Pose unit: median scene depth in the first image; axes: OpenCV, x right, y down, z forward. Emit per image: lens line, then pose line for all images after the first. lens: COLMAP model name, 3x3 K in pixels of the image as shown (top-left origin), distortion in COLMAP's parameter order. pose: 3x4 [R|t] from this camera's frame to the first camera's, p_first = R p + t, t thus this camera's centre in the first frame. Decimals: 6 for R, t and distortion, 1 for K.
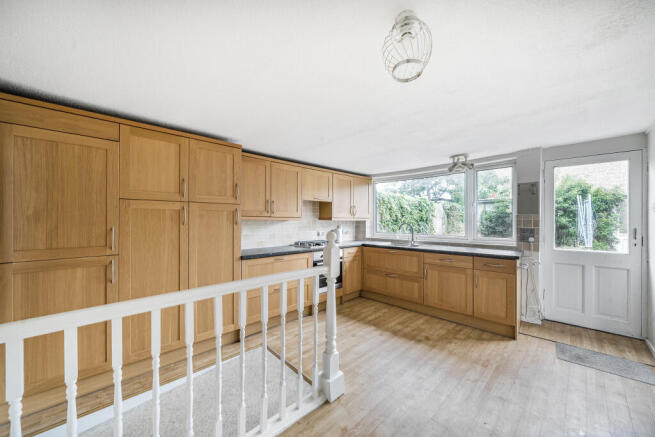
lens RADIAL K [[366.4, 0, 208.3], [0, 366.4, 219.3], [0, 0, 1]] dist [-0.000967, -0.000038]
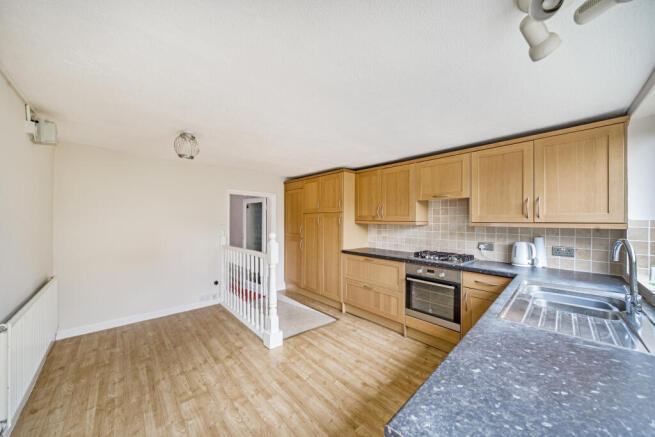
lens RADIAL K [[245.9, 0, 329.0], [0, 245.9, 219.5], [0, 0, 1]] dist [-0.001421, -0.000158]
pose [[-0.061145, -0.007605, -0.998100, 0.894361], [-0.002075, 0.999970, -0.007492, -0.005291], [0.998127, 0.001613, -0.061159, 0.891278]]
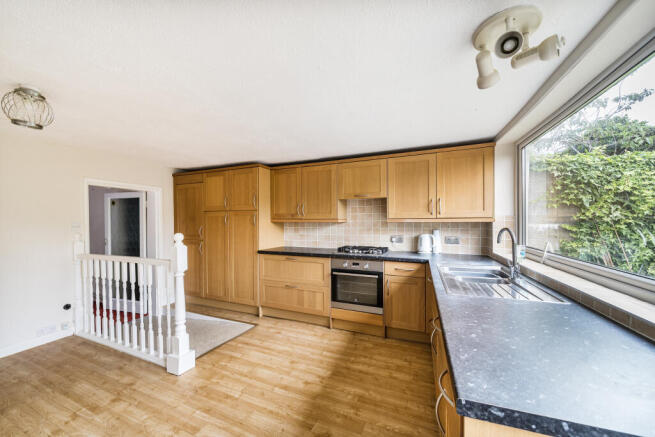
lens RADIAL K [[247.3, 0, 324.1], [0, 247.3, 222.1], [0, 0, 1]] dist [-0.000660, -0.000076]
pose [[0.359786, -0.000297, -0.933035, 0.867557], [0.007097, 0.999972, 0.002418, 0.001251], [0.933008, -0.007491, 0.359778, 0.800396]]
